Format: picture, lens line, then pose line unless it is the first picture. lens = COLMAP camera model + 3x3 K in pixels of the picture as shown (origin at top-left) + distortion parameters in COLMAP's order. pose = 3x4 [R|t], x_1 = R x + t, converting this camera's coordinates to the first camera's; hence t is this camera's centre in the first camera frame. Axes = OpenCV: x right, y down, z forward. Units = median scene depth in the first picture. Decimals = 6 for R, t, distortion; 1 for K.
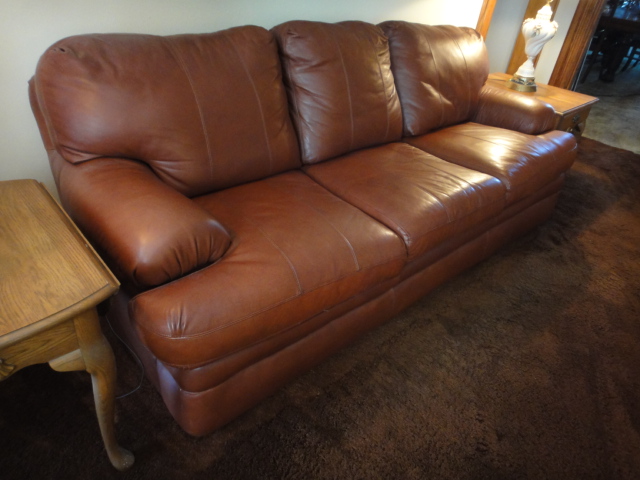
lens RADIAL K [[453.4, 0, 321.2], [0, 453.4, 229.7], [0, 0, 1]] dist [0.000910, -0.000584]
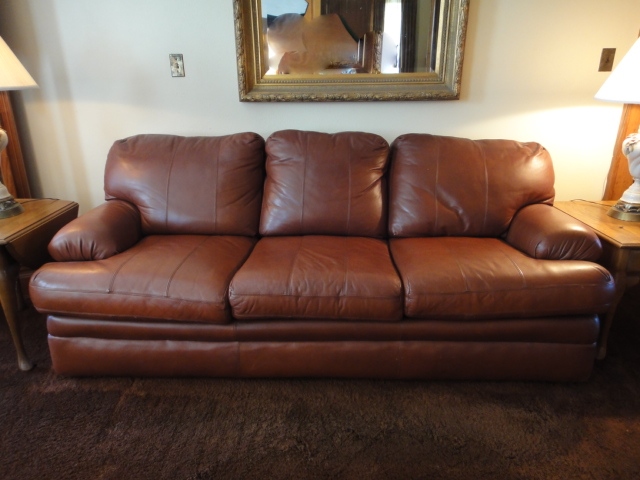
lens RADIAL K [[453.4, 0, 321.2], [0, 453.4, 229.7], [0, 0, 1]] dist [0.000910, -0.000584]
pose [[0.731873, 0.122644, -0.670313, 0.919648], [-0.307589, 0.937217, -0.164358, -0.007161], [0.608072, 0.326470, 0.723648, 0.205128]]
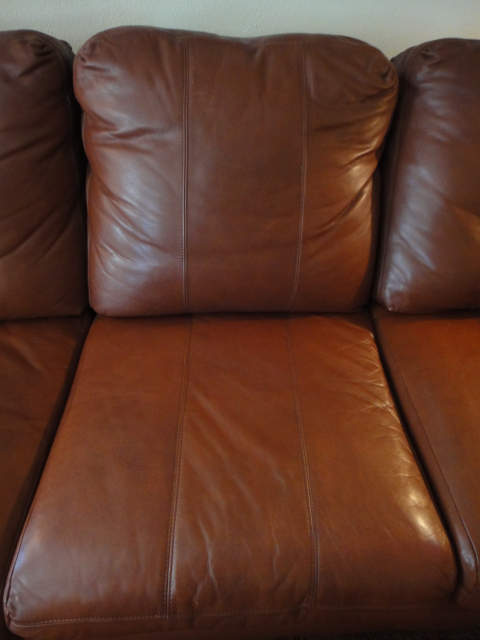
lens RADIAL K [[453.4, 0, 240.0], [0, 453.4, 320.0], [0, 0, 1]] dist [0.000910, -0.000584]
pose [[0.785121, 0.393314, -0.478424, 0.376052], [-0.294669, 0.916657, 0.270018, -0.341160], [0.544753, -0.071020, 0.835584, 0.641800]]
